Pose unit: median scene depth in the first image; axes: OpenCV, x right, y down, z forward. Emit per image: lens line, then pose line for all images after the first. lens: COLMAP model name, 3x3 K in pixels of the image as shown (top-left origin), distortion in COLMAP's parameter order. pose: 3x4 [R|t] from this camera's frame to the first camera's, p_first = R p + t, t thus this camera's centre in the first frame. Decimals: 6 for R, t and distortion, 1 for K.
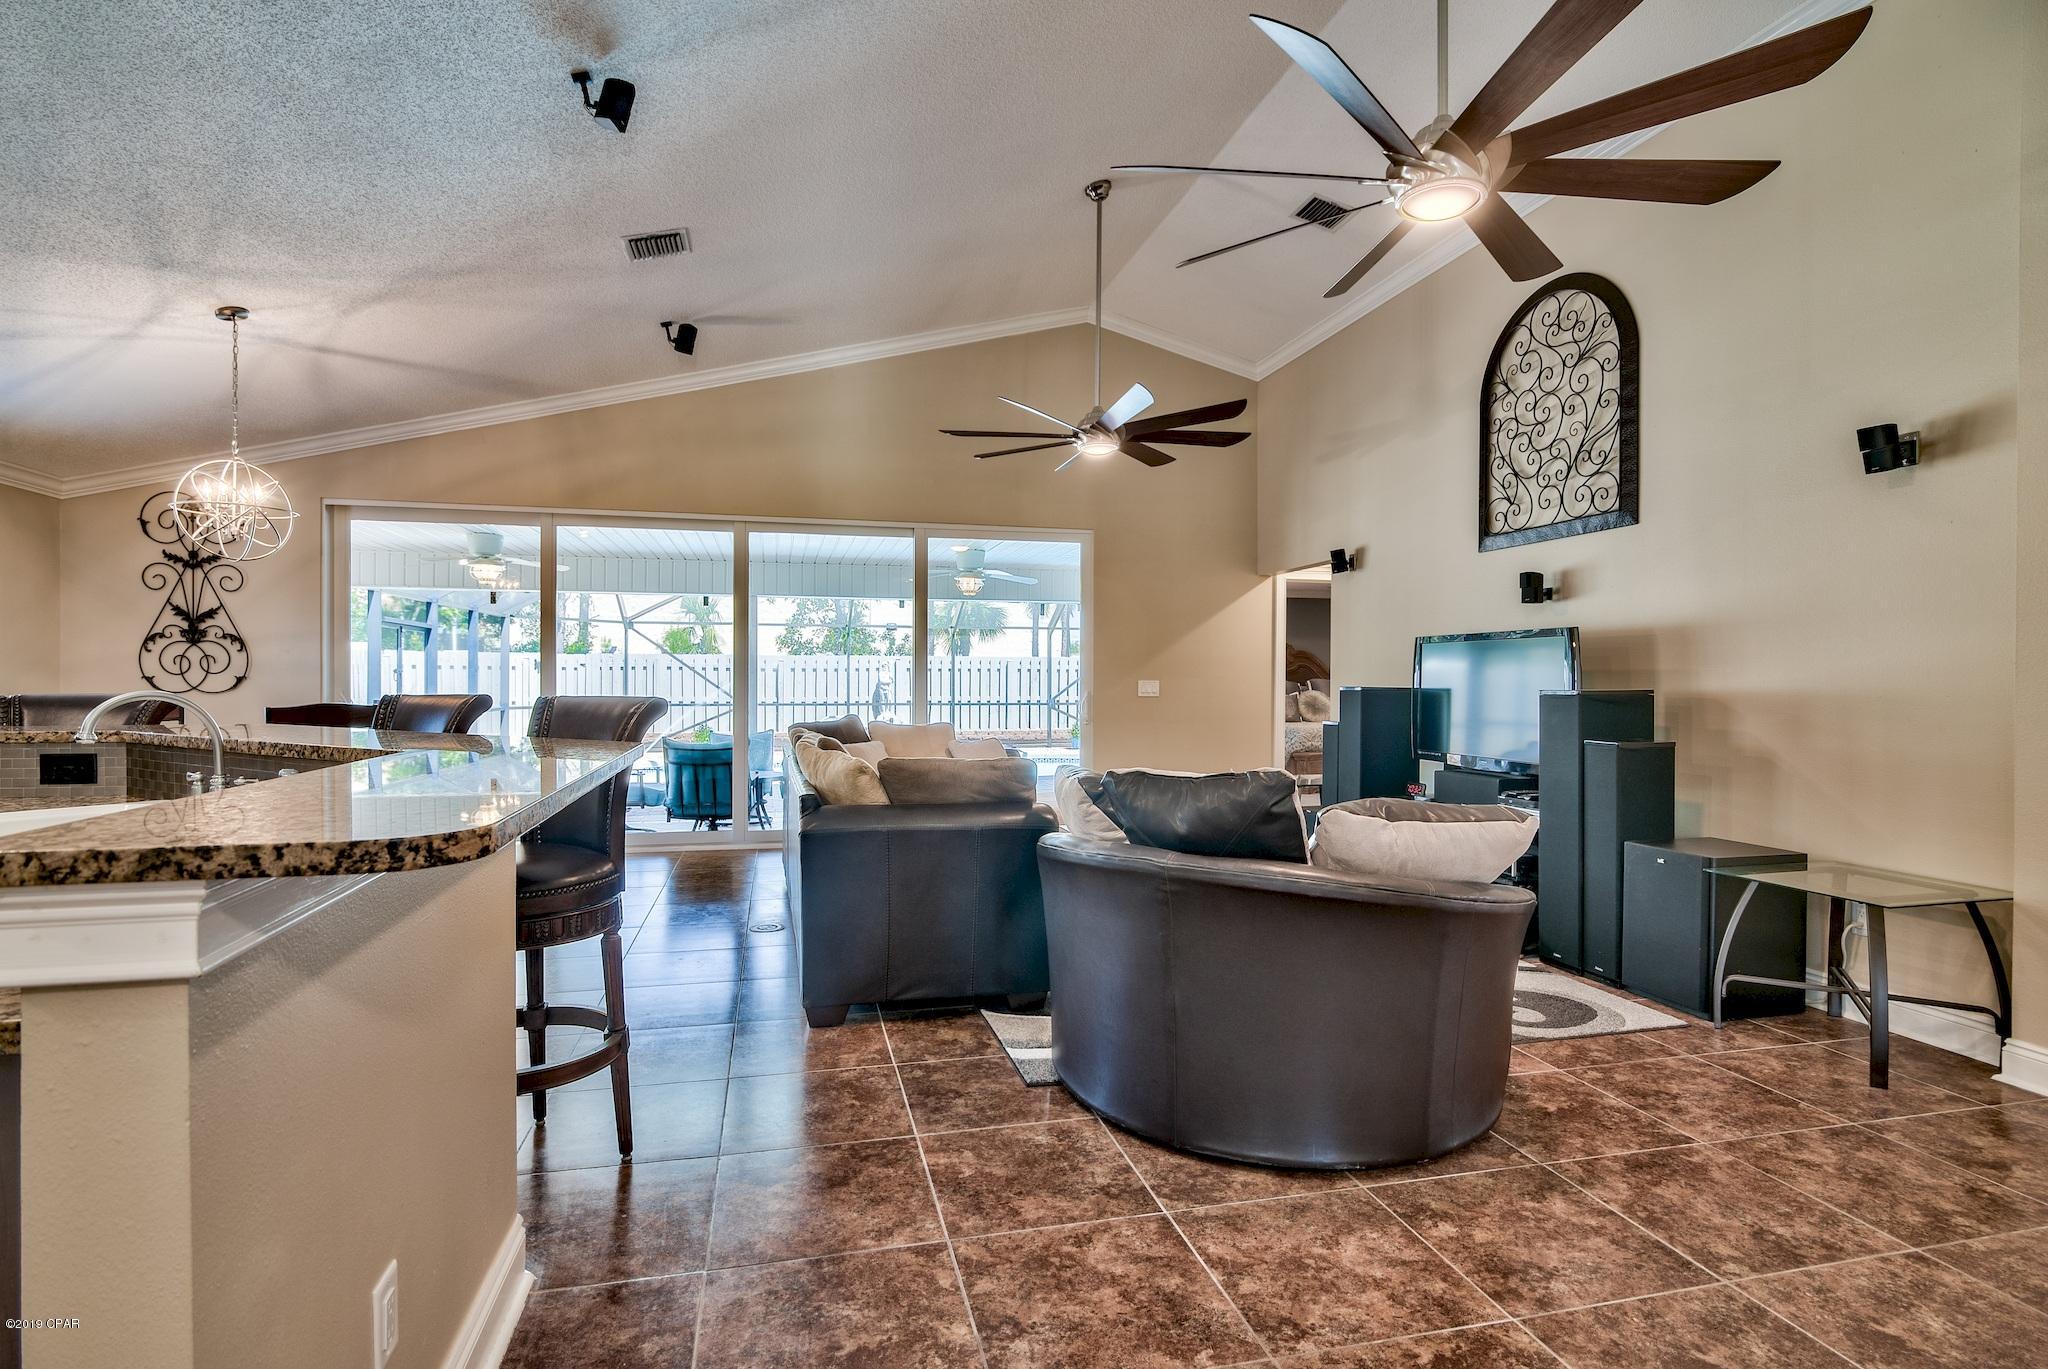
lens RADIAL K [[993.2, 0, 1009.7], [0, 993.2, 680.9], [0, 0, 1]] dist [-0.002809, -0.000375]
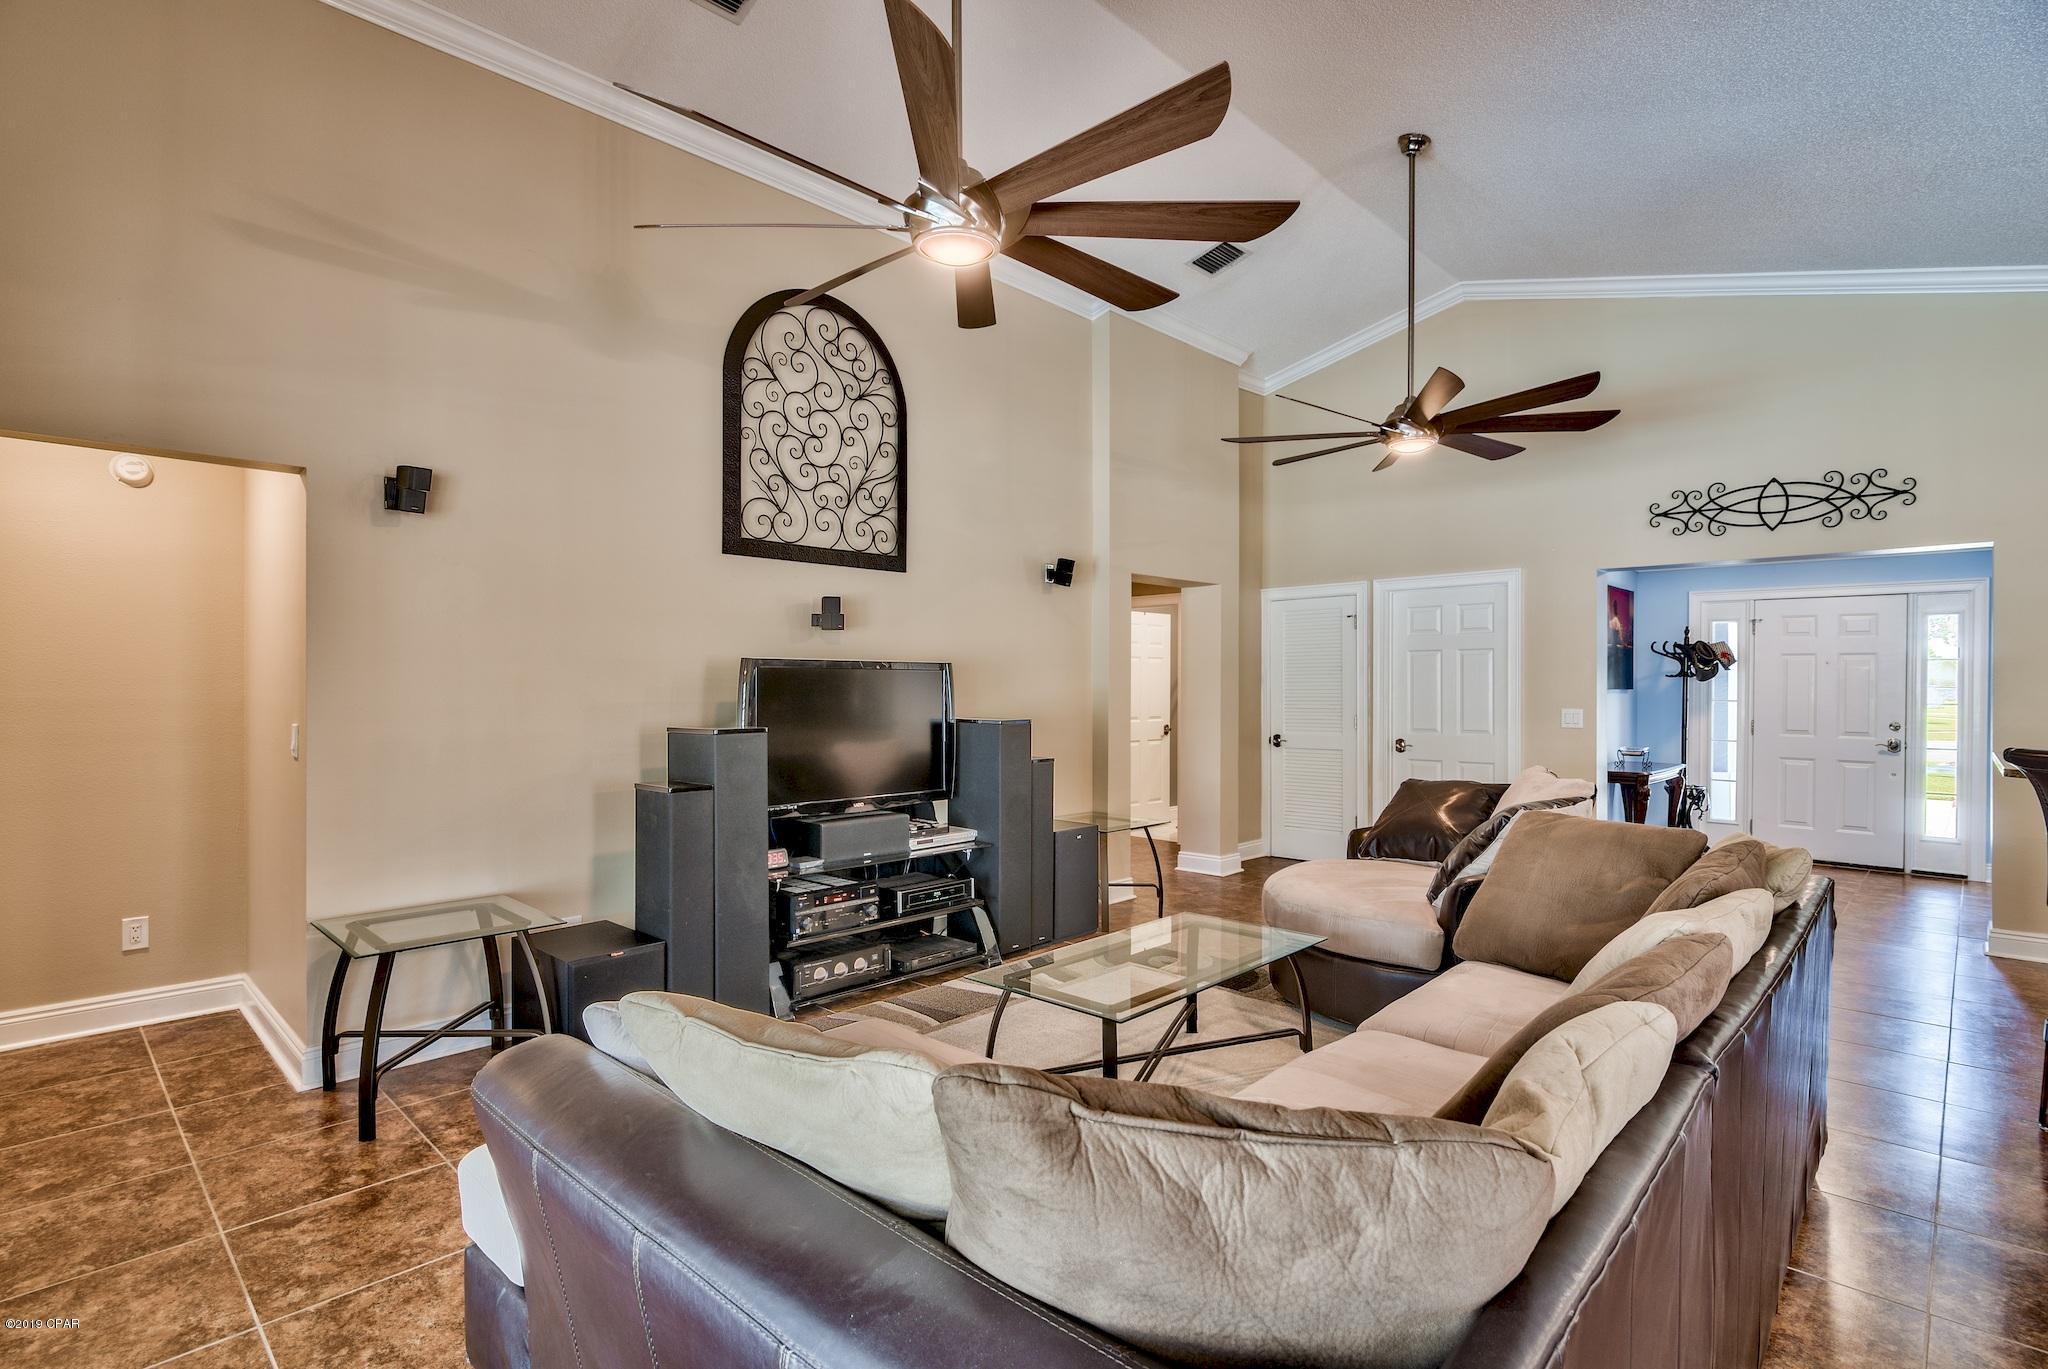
lens RADIAL K [[993.0, 0, 1036.5], [0, 993.0, 677.6], [0, 0, 1]] dist [0.005933, 0.000131]
pose [[-0.552021, -0.005242, 0.833814, -0.362582], [-0.004945, 0.999983, 0.003012, -0.036589], [-0.833816, -0.002461, -0.552038, 1.342434]]
